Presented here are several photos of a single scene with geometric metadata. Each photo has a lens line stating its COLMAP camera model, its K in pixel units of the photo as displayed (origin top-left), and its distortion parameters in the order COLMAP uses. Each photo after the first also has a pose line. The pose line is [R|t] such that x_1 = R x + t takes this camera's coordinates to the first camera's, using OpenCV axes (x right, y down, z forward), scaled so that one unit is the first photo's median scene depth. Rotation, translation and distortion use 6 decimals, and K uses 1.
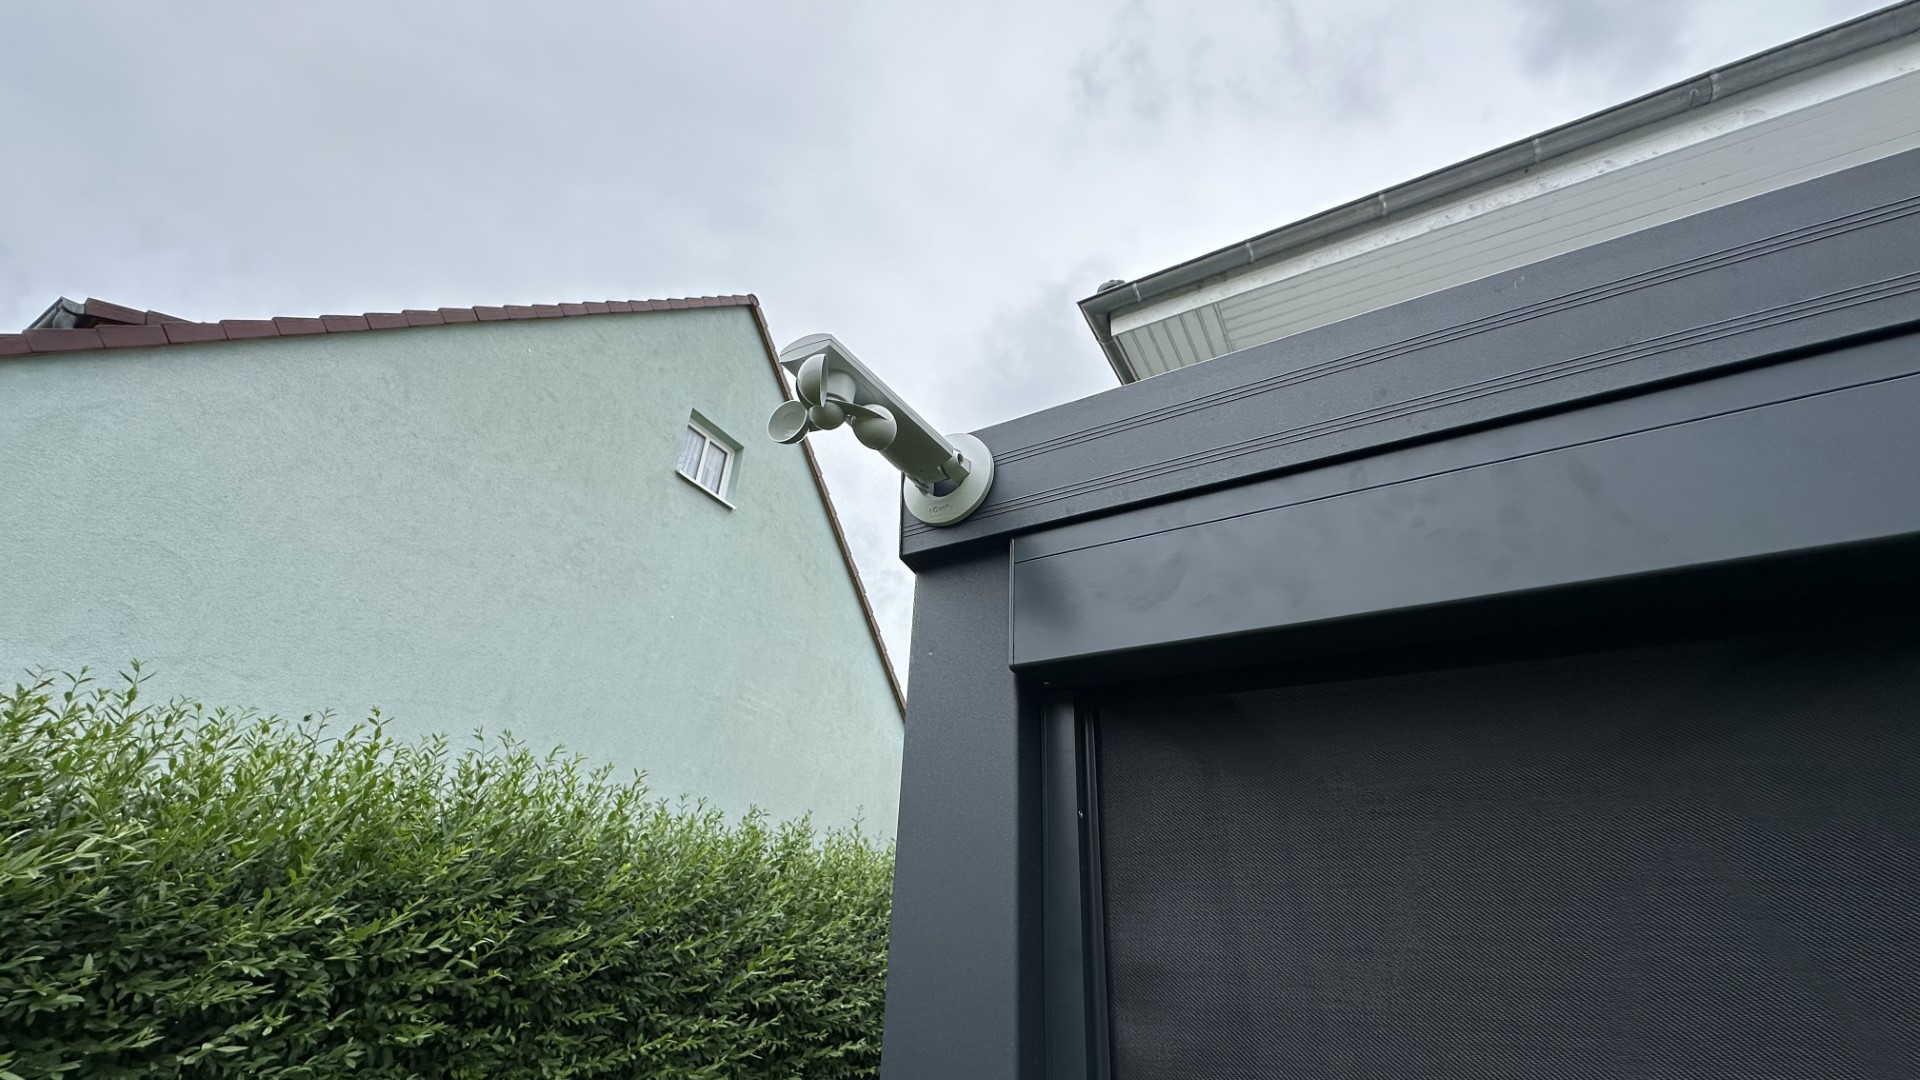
lens RADIAL K [[766.2, 0, 956.0], [0, 766.2, 540.0], [0, 0, 1]] dist [-0.002274, 0.000610]
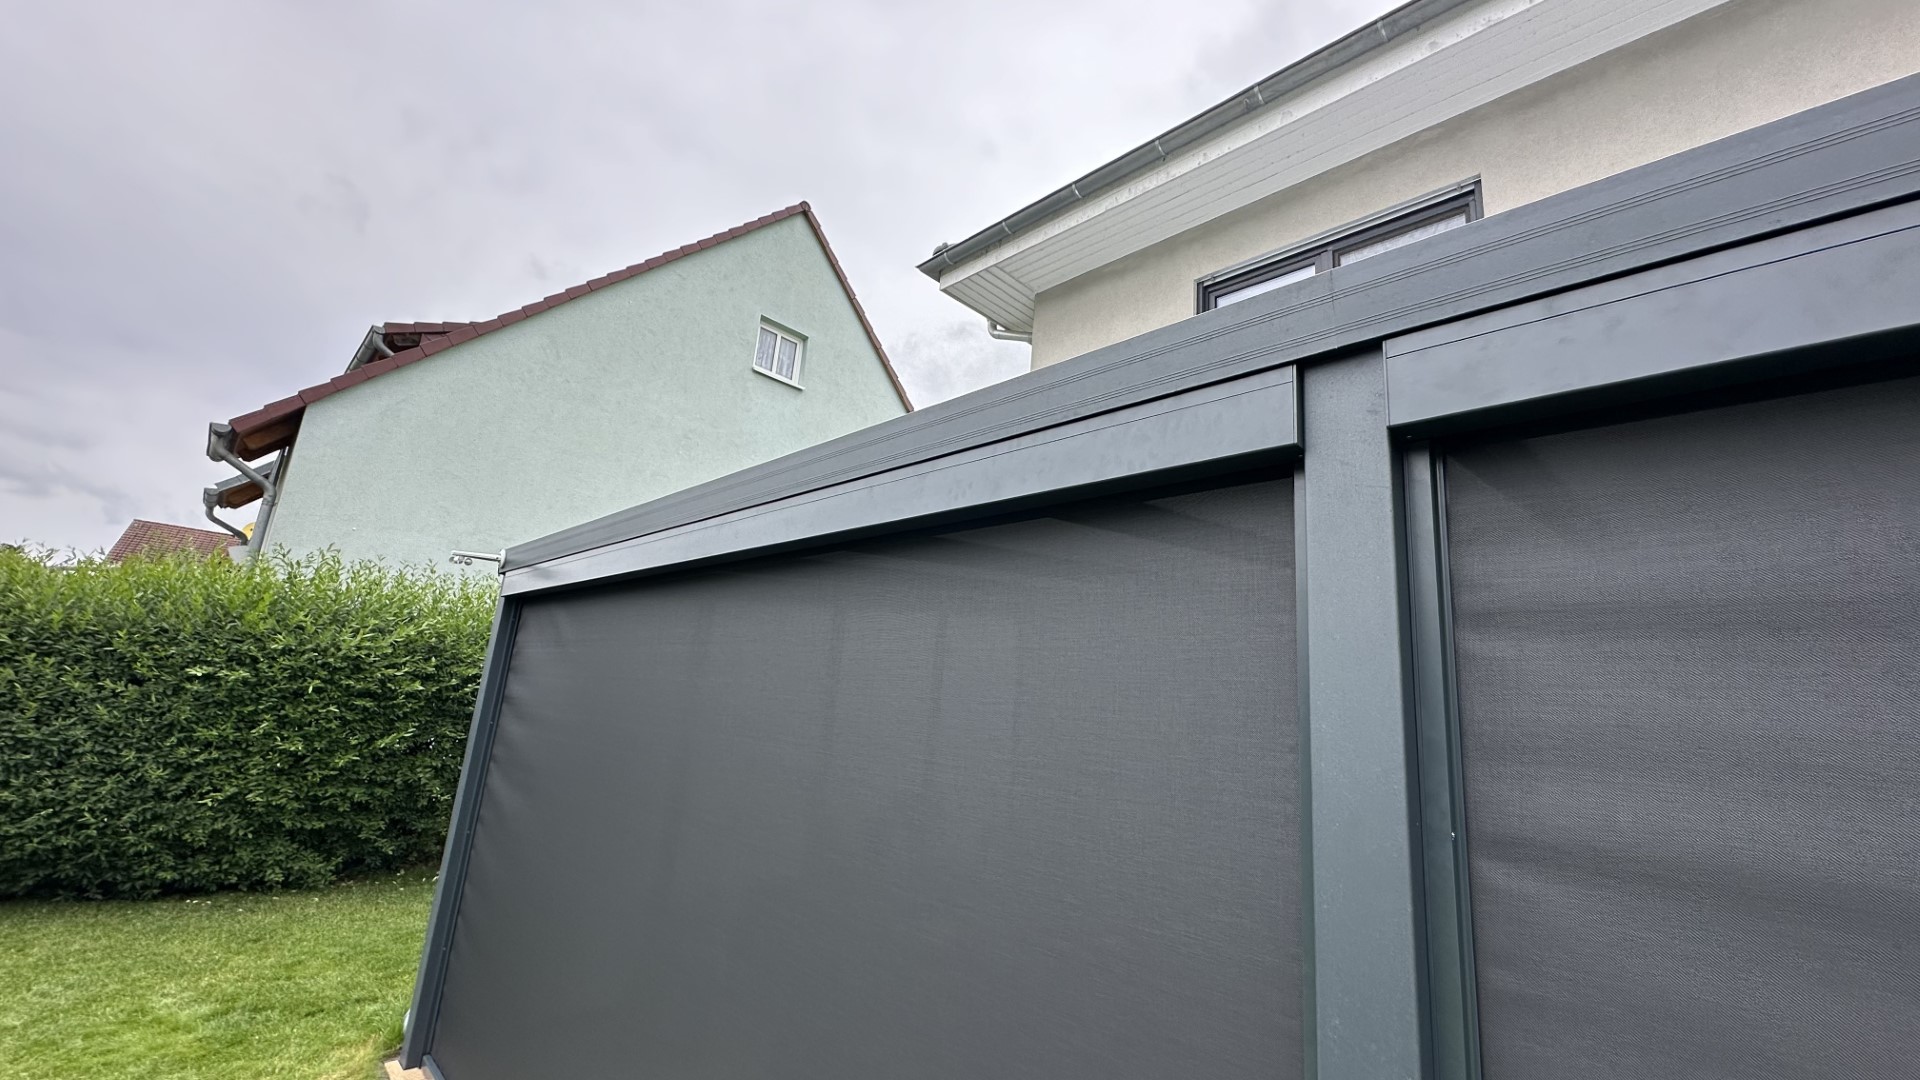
lens RADIAL K [[766.2, 0, 956.0], [0, 766.2, 540.0], [0, 0, 1]] dist [-0.002274, 0.000610]
pose [[0.959862, -0.024366, -0.279413, 0.459357], [0.095390, 0.965193, 0.243521, -0.122315], [0.263754, -0.260400, 0.928776, -0.311022]]
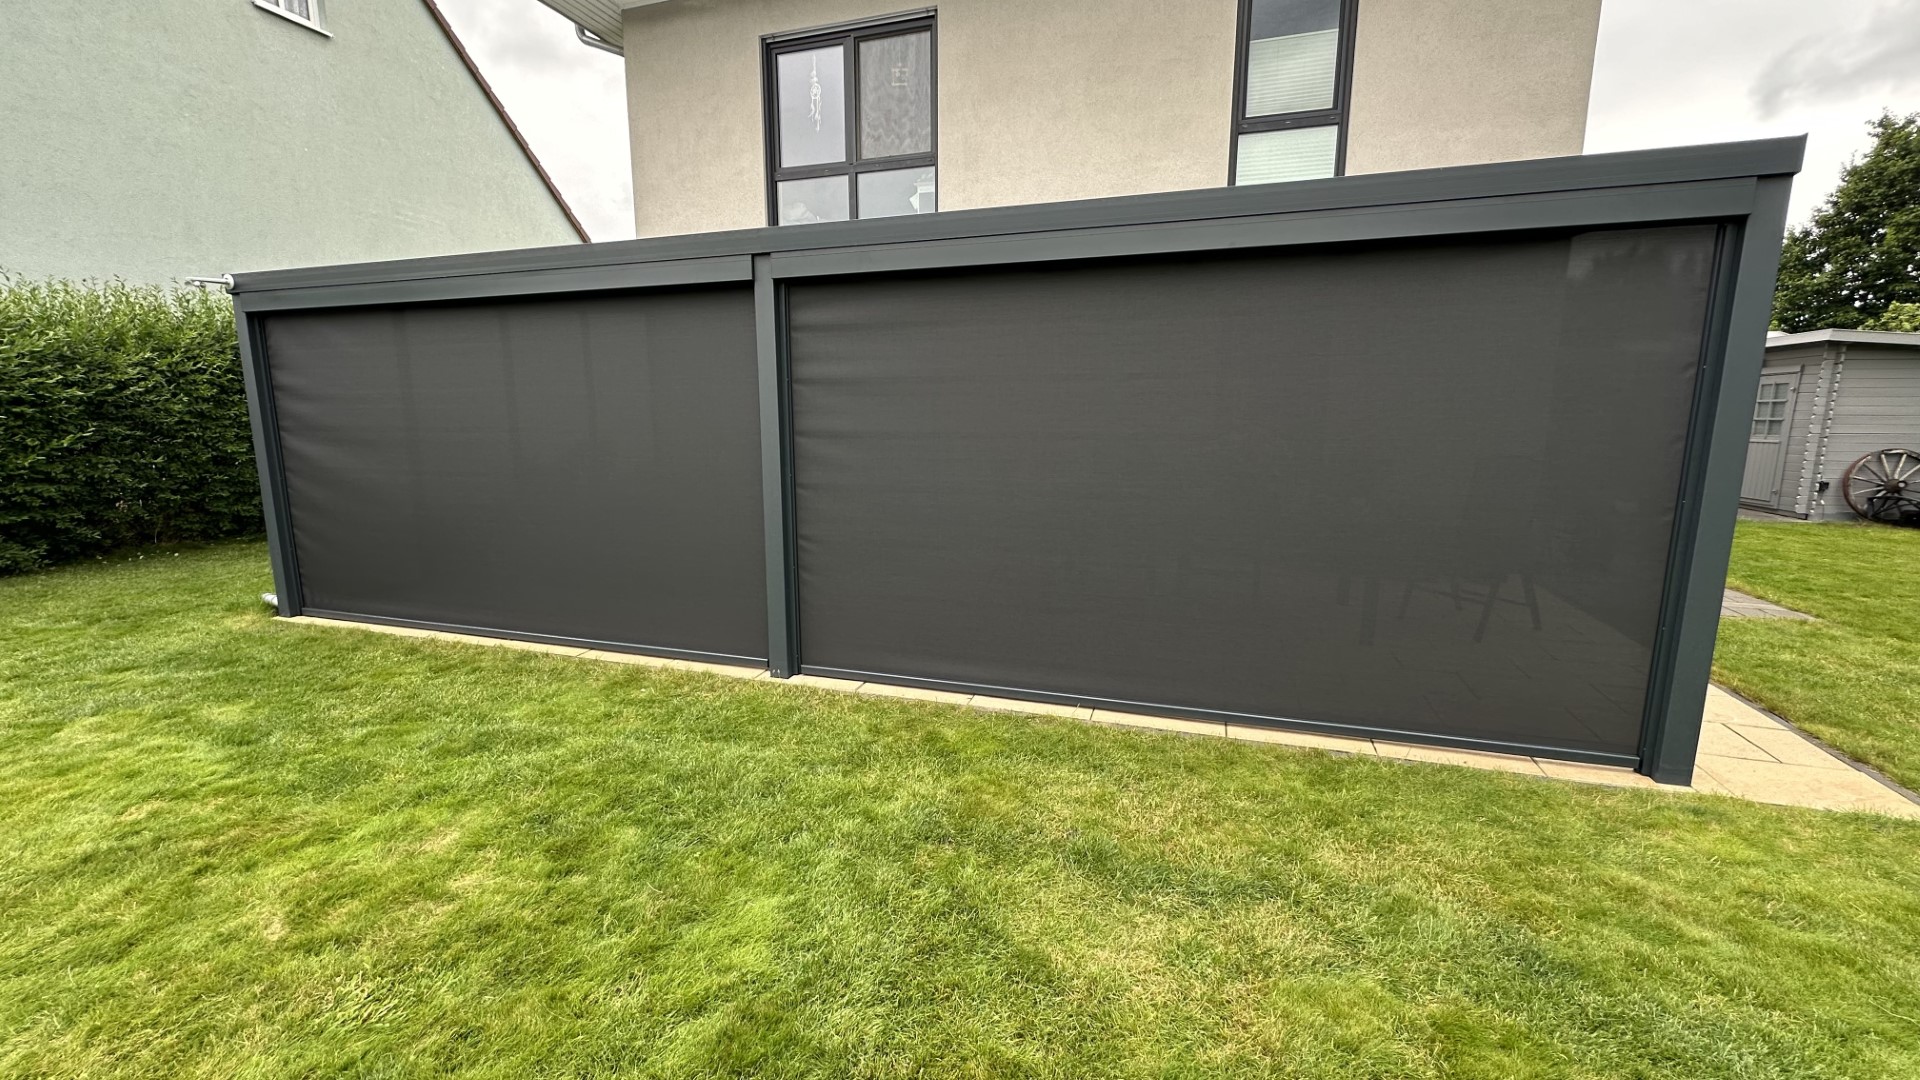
lens RADIAL K [[764.7, 0, 957.5], [0, 764.7, 542.0], [0, 0, 1]] dist [-0.000766, 0.000036]
pose [[0.980595, -0.068512, 0.183684, 0.512330], [-0.060814, 0.784424, 0.617237, -0.296102], [-0.186374, -0.616430, 0.765035, -0.708381]]
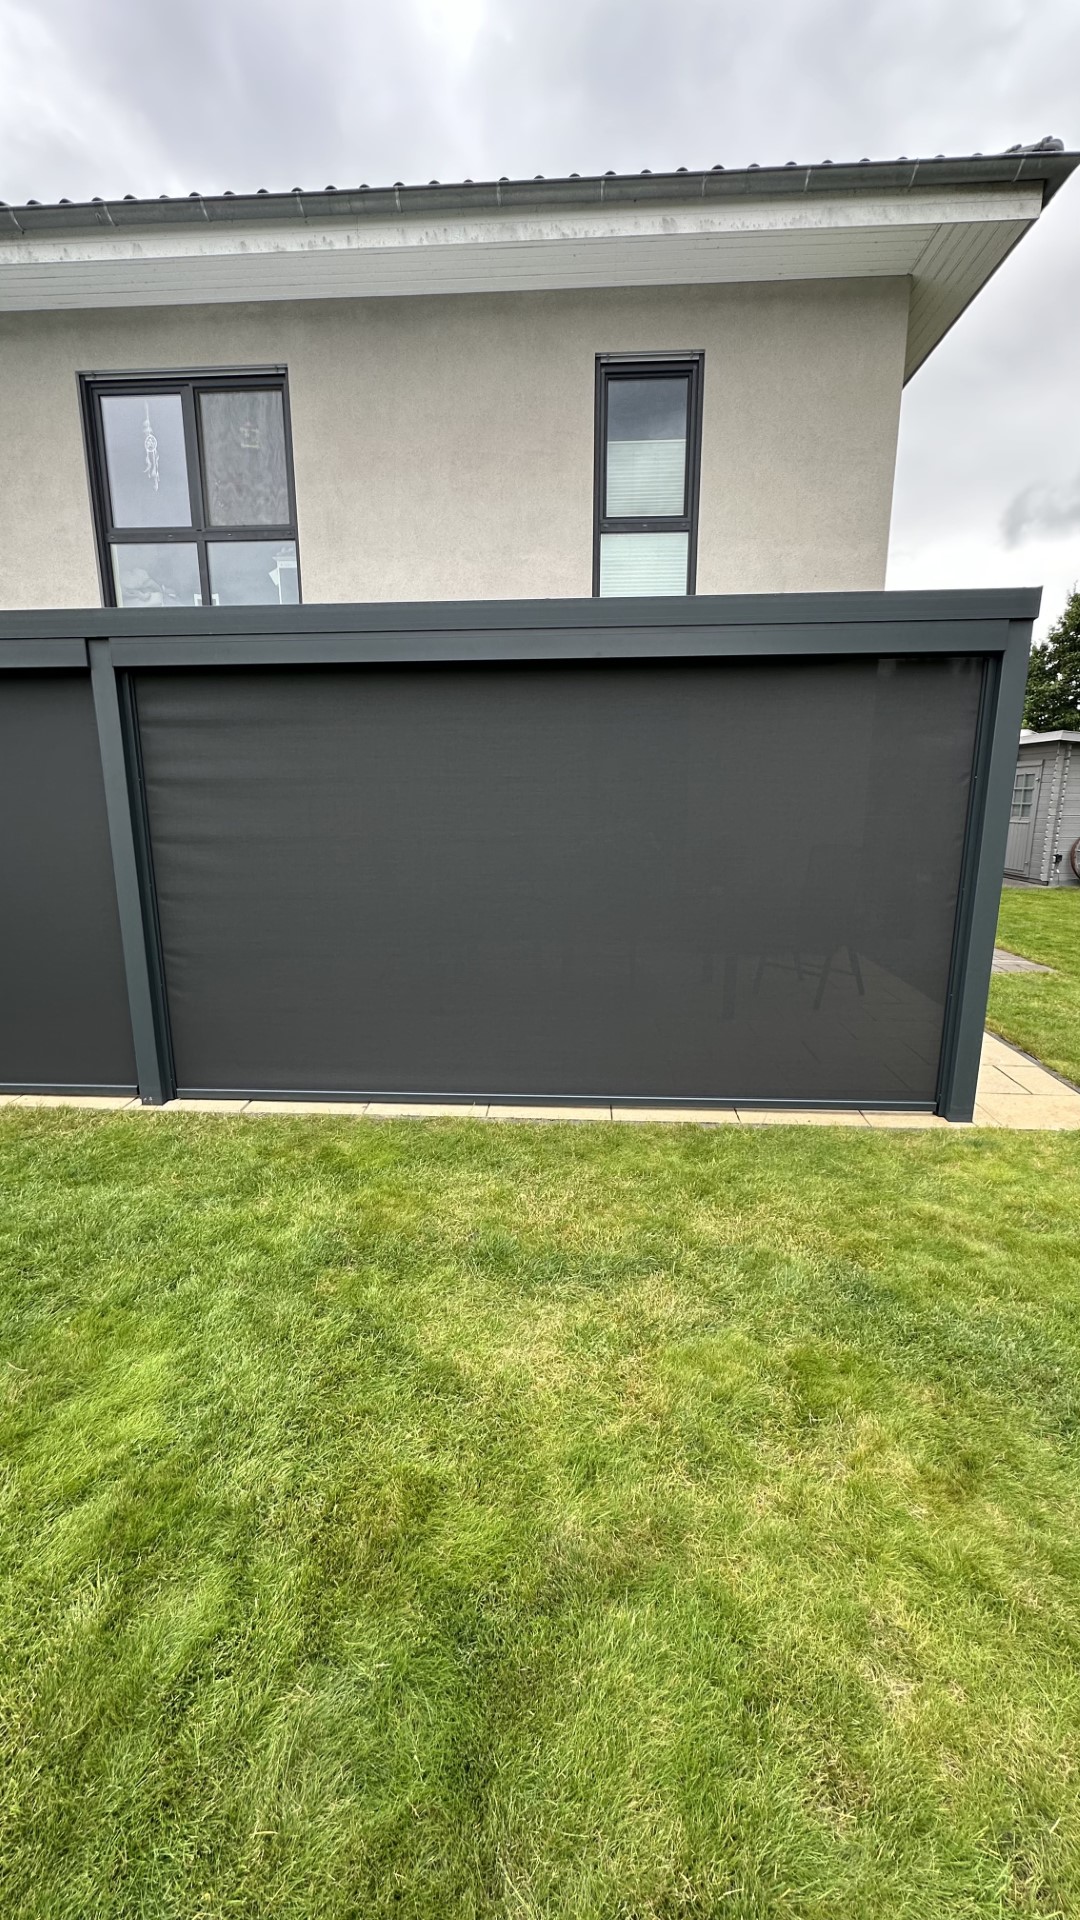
lens RADIAL K [[764.7, 0, 538.6], [0, 764.7, 958.3], [0, 0, 1]] dist [-0.000766, 0.000036]
pose [[0.900440, -0.129588, 0.415229, 0.514020], [-0.176773, 0.763192, 0.621522, -0.307879], [-0.397442, -0.633045, 0.664300, -0.700860]]
